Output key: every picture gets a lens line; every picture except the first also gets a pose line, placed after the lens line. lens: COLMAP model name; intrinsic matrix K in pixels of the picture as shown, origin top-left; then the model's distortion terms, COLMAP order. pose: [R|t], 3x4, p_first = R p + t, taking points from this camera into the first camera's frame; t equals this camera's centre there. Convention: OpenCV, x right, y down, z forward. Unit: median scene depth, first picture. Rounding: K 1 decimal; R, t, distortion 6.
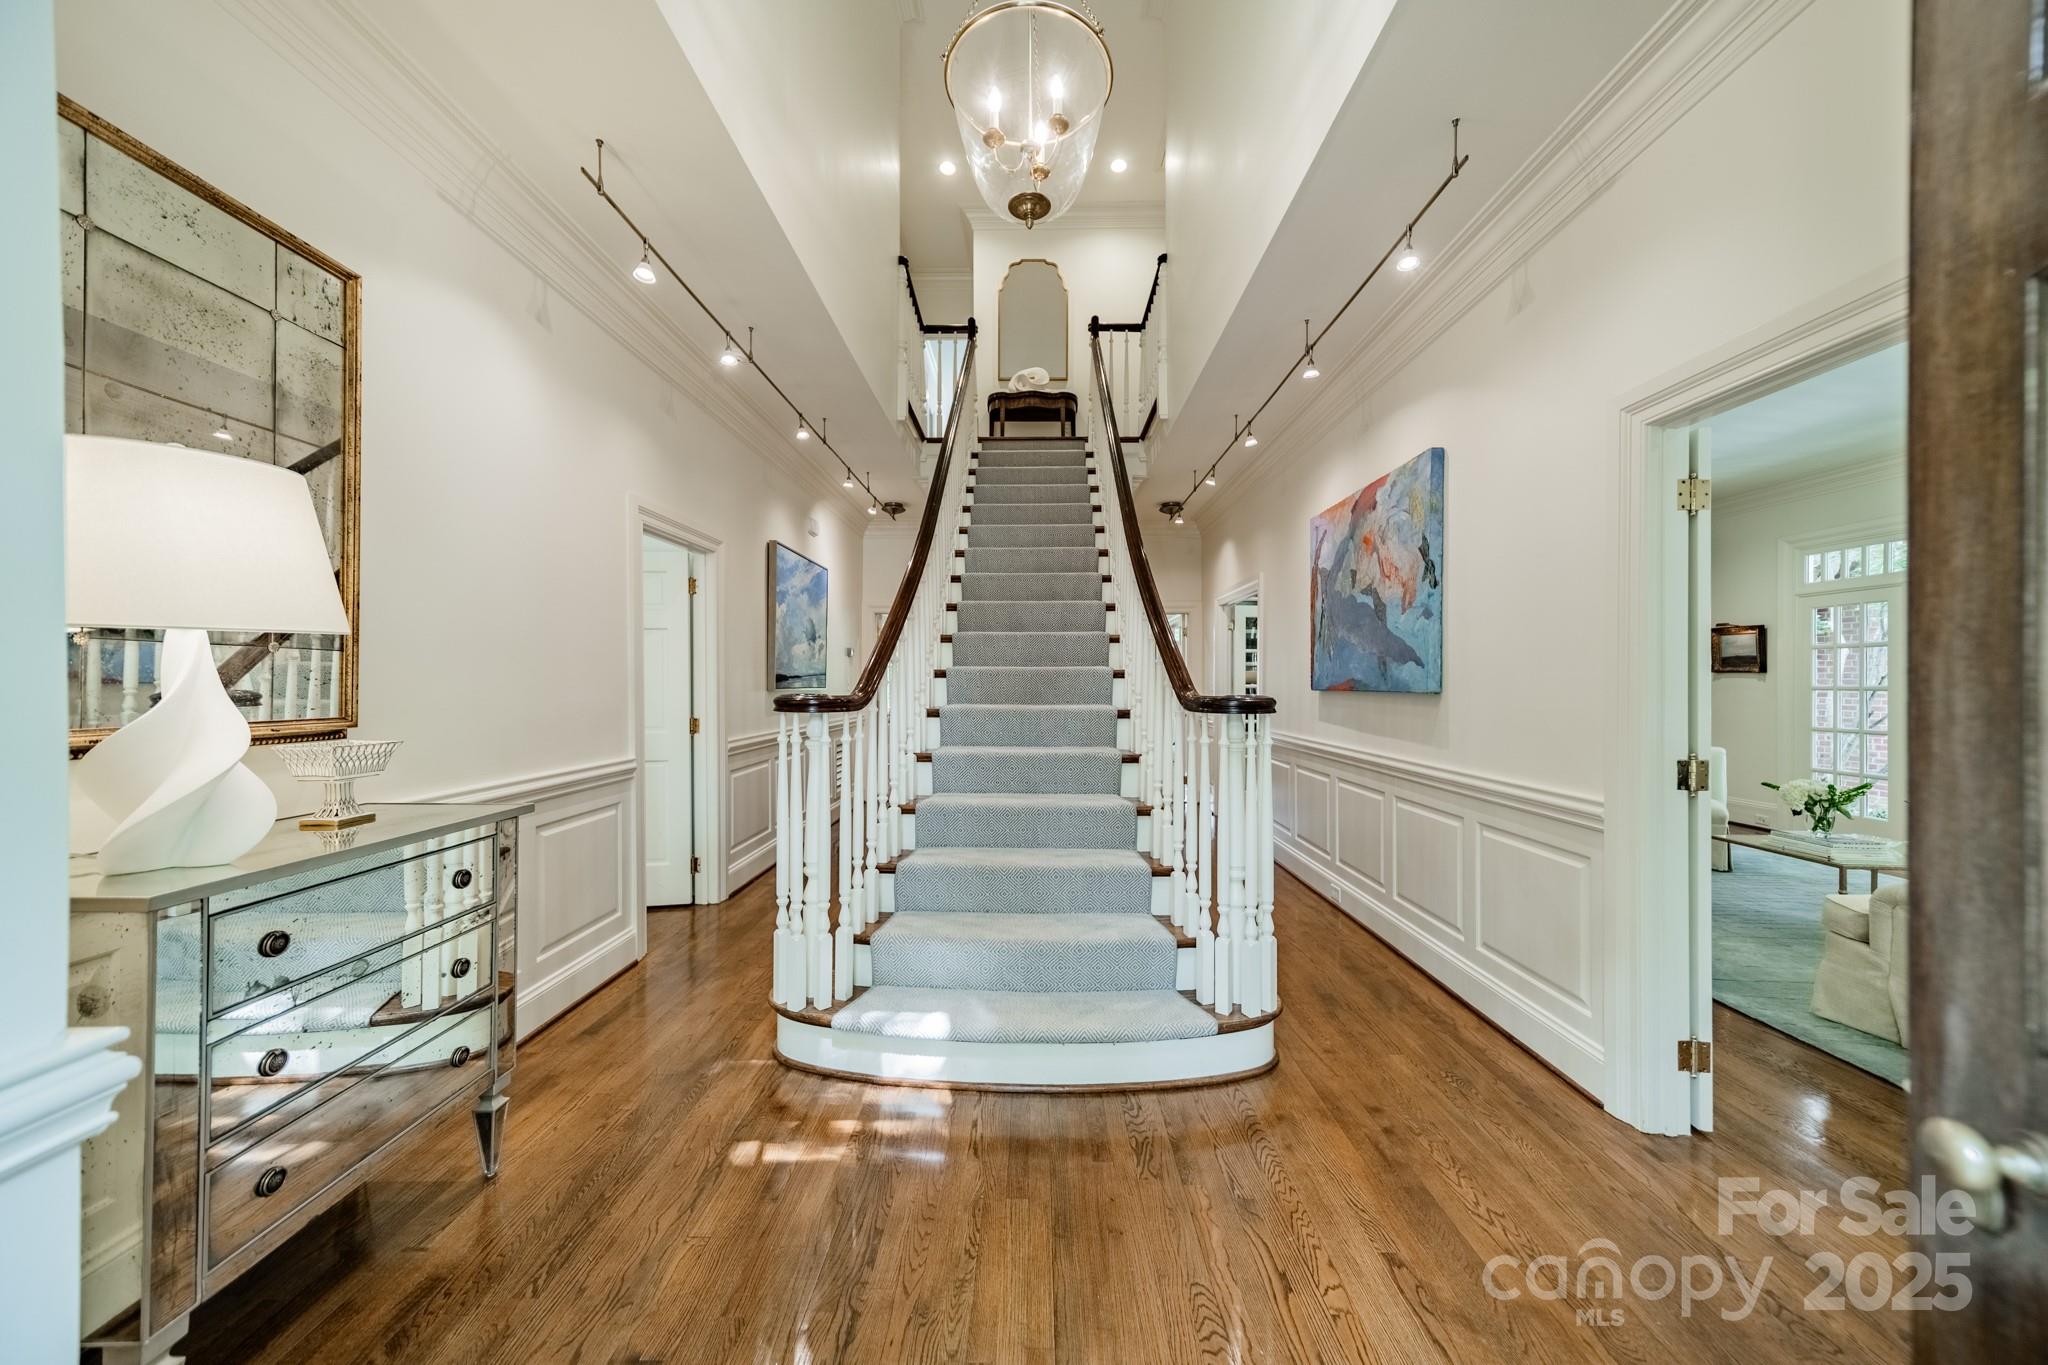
lens RADIAL K [[723.9, 0, 1020.0], [0, 723.9, 674.6], [0, 0, 1]] dist [0.007808, 0.000082]
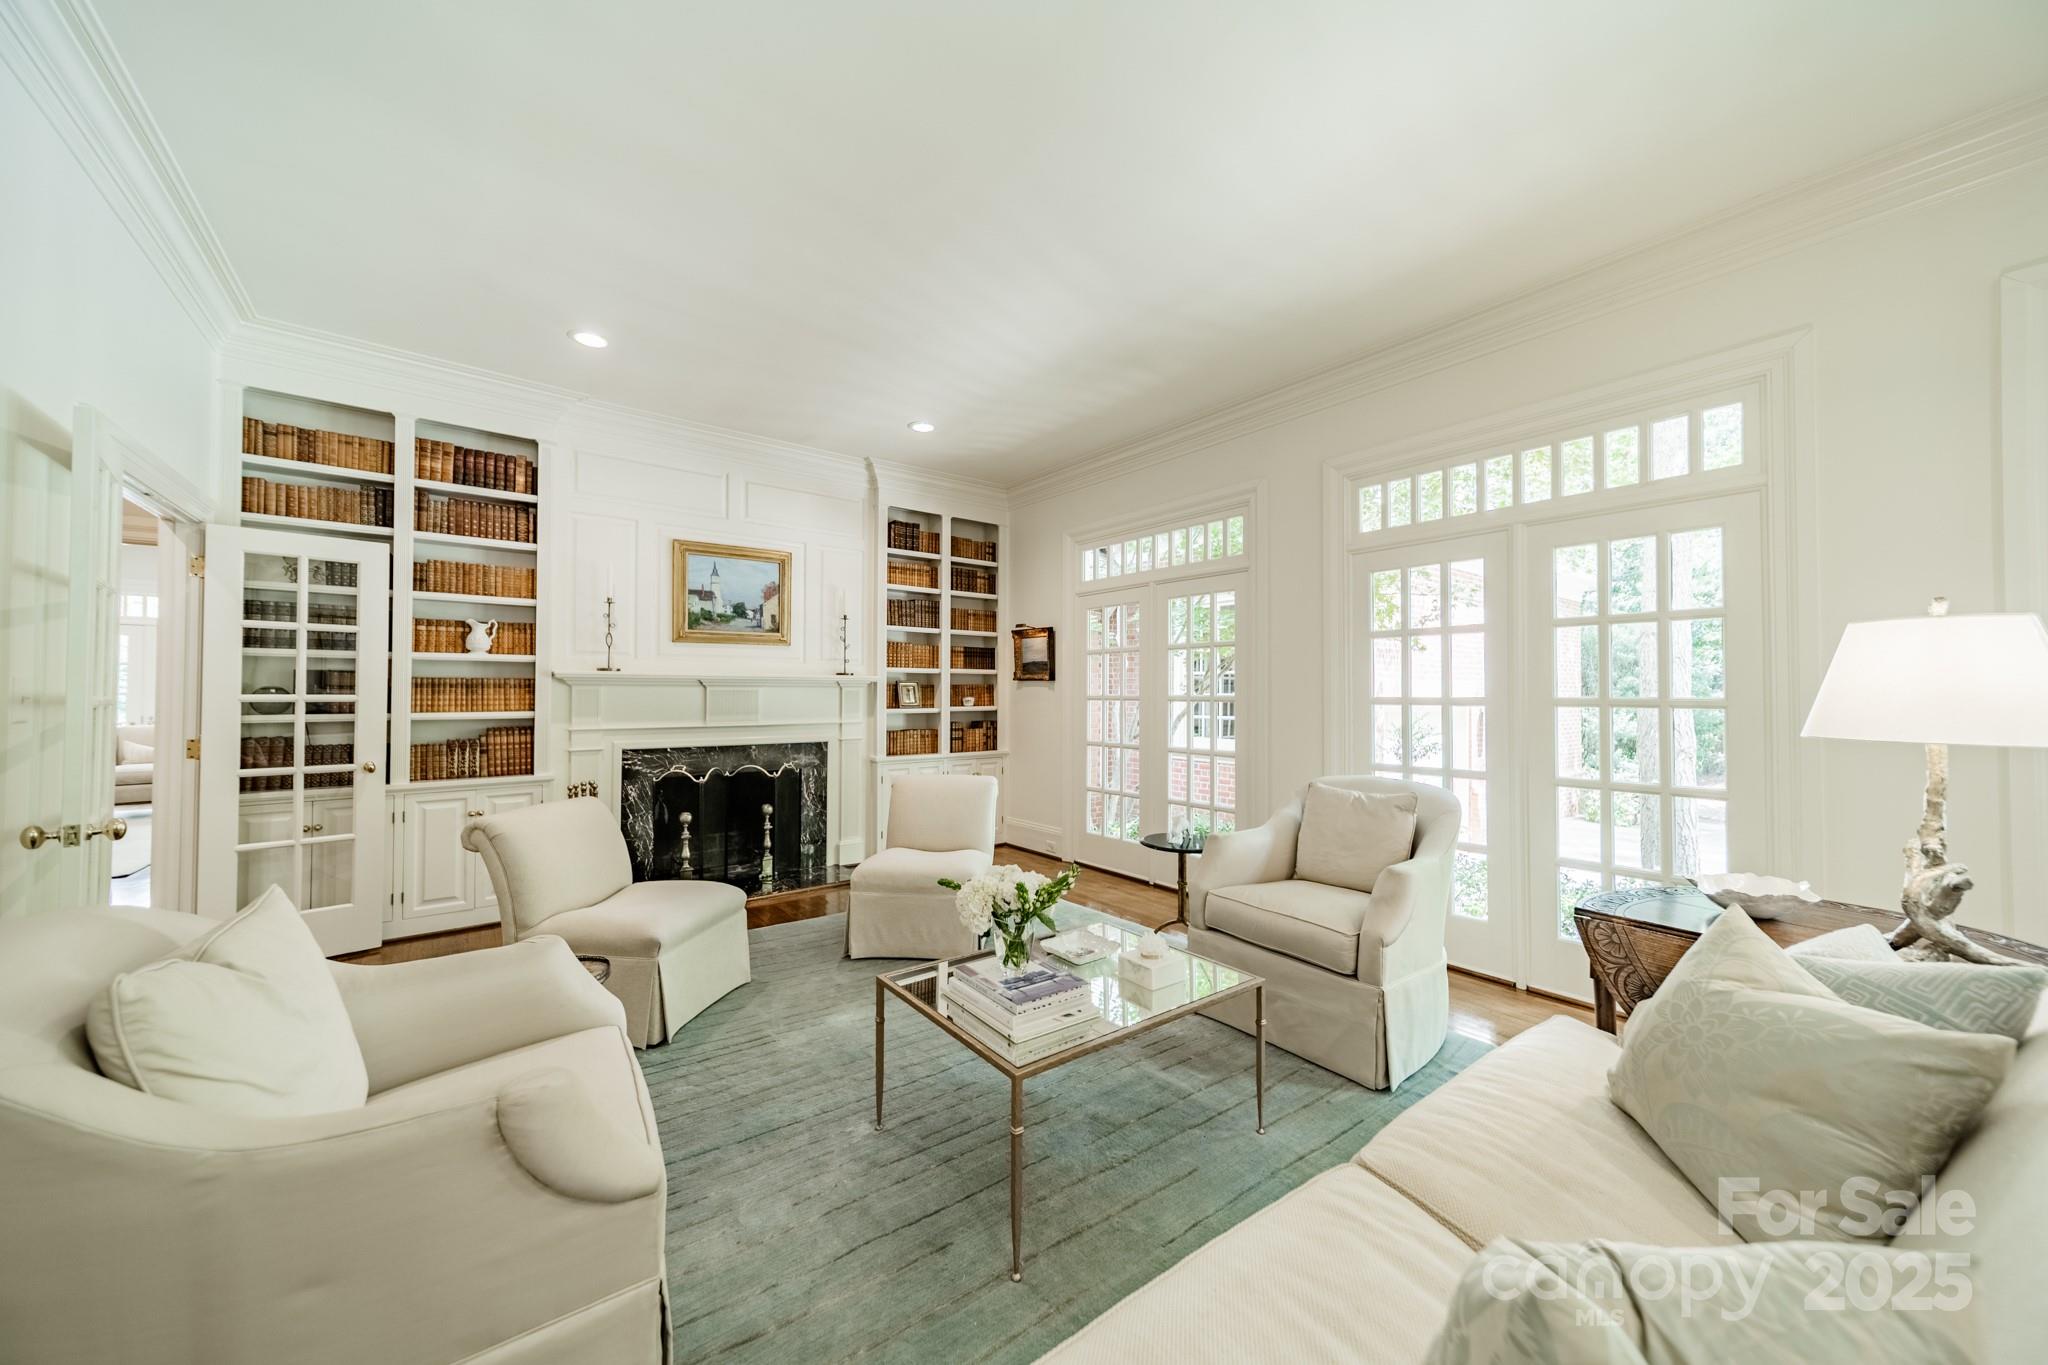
lens RADIAL K [[723.9, 0, 1015.5], [0, 723.9, 682.4], [0, 0, 1]] dist [0.007808, 0.000082]
pose [[0.785578, 0.009368, 0.618692, 0.452878], [-0.003055, 0.999932, -0.011261, 0.010143], [-0.618755, 0.006956, 0.785553, 0.345535]]
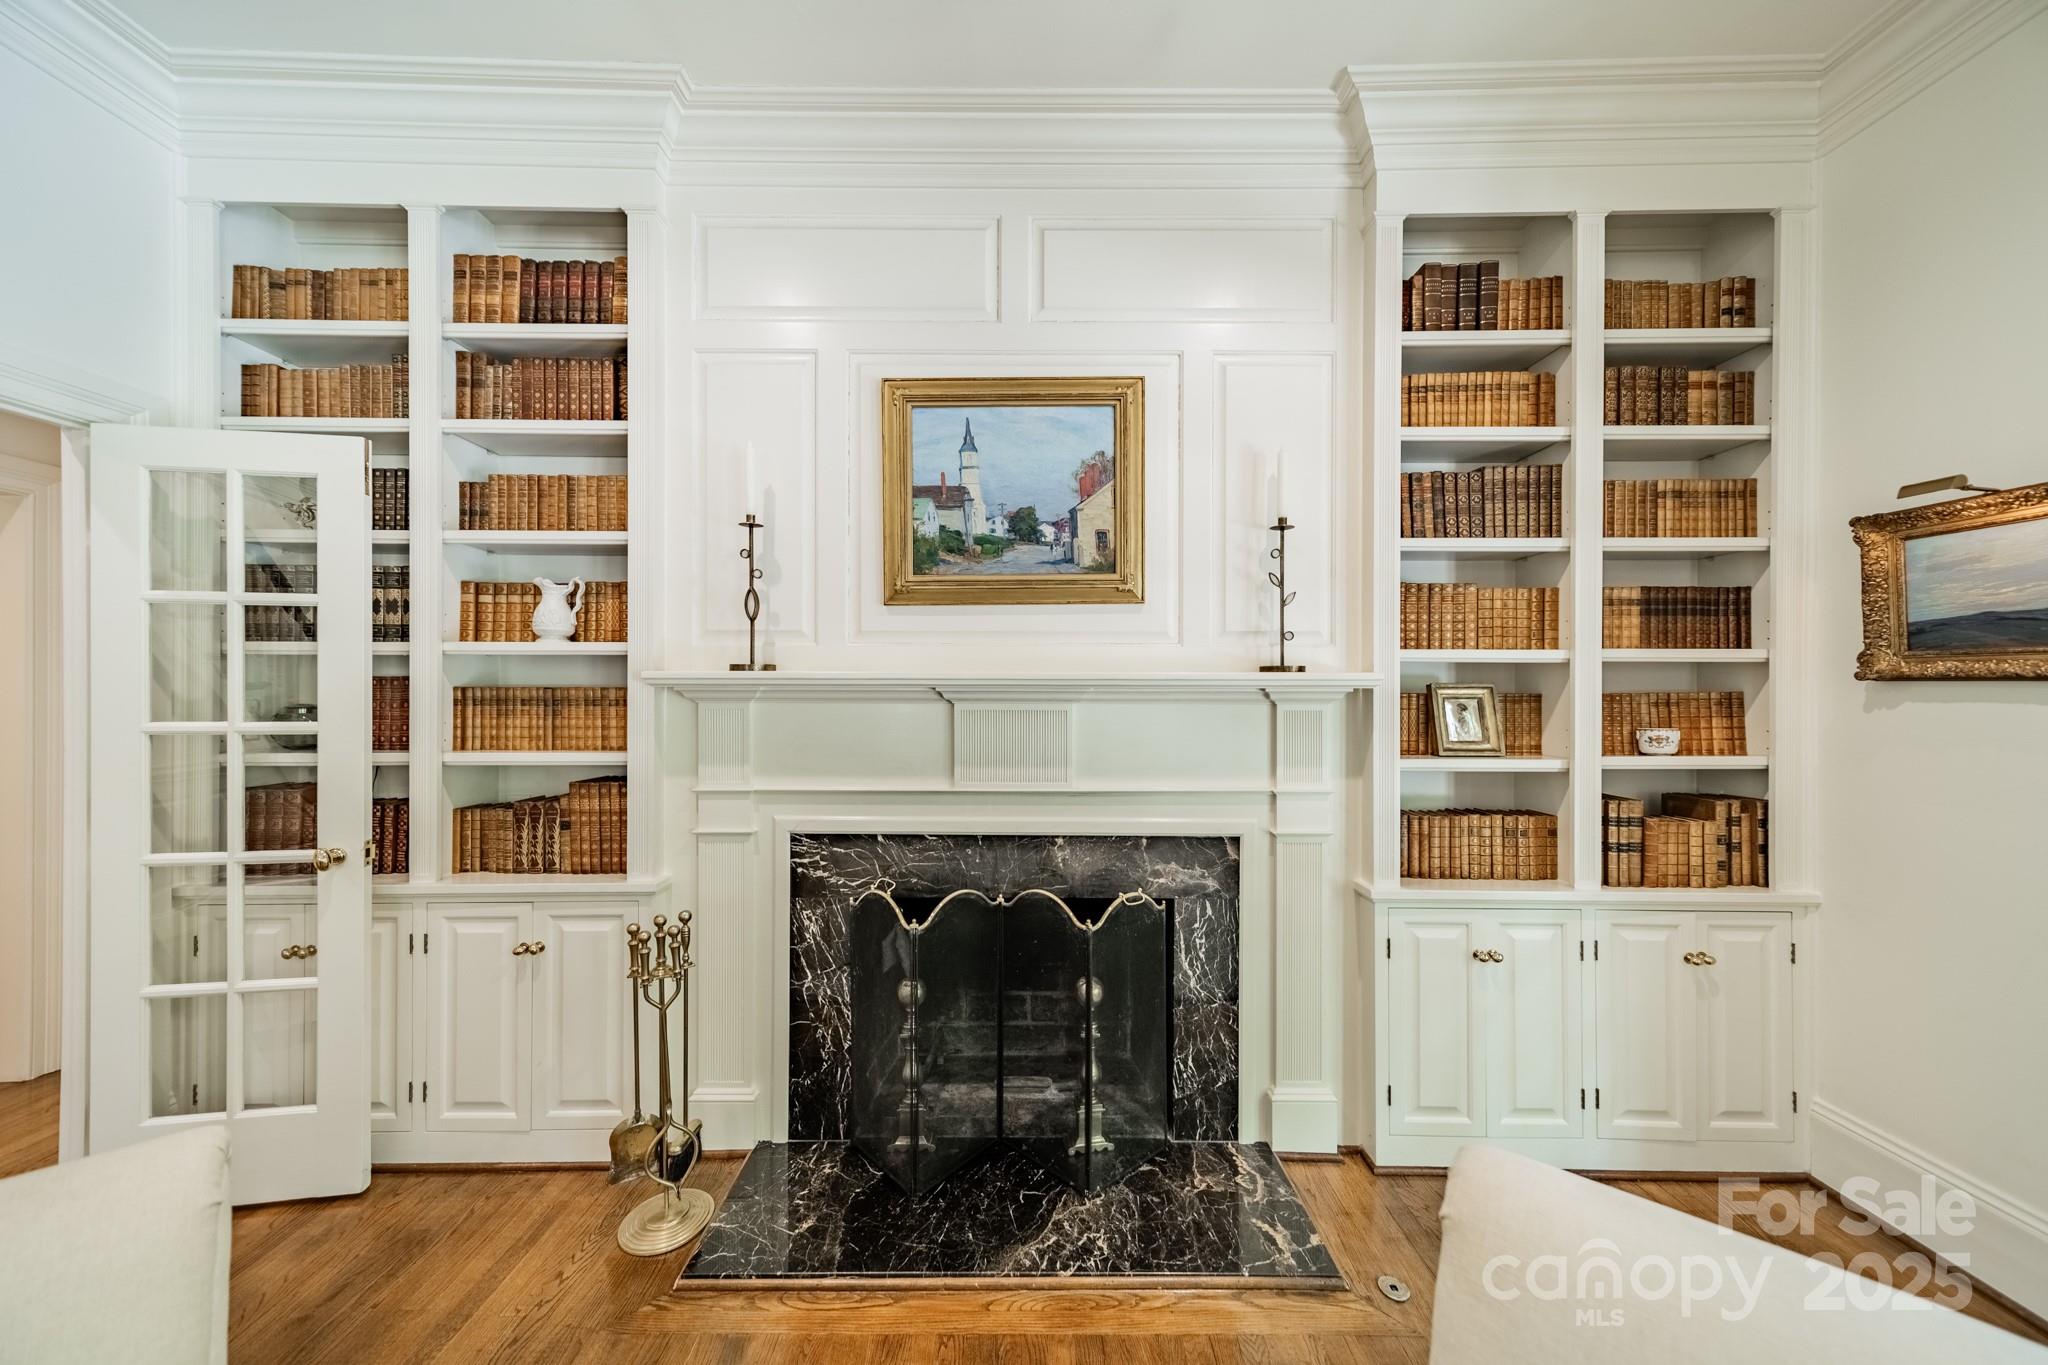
lens RADIAL K [[723.9, 0, 1023.2], [0, 723.9, 684.5], [0, 0, 1]] dist [0.007808, 0.000082]
pose [[0.999827, 0.000745, 0.018606, 0.698140], [-0.000761, 0.999999, 0.000857, -0.001608], [-0.018606, -0.000871, 0.999827, 0.810019]]
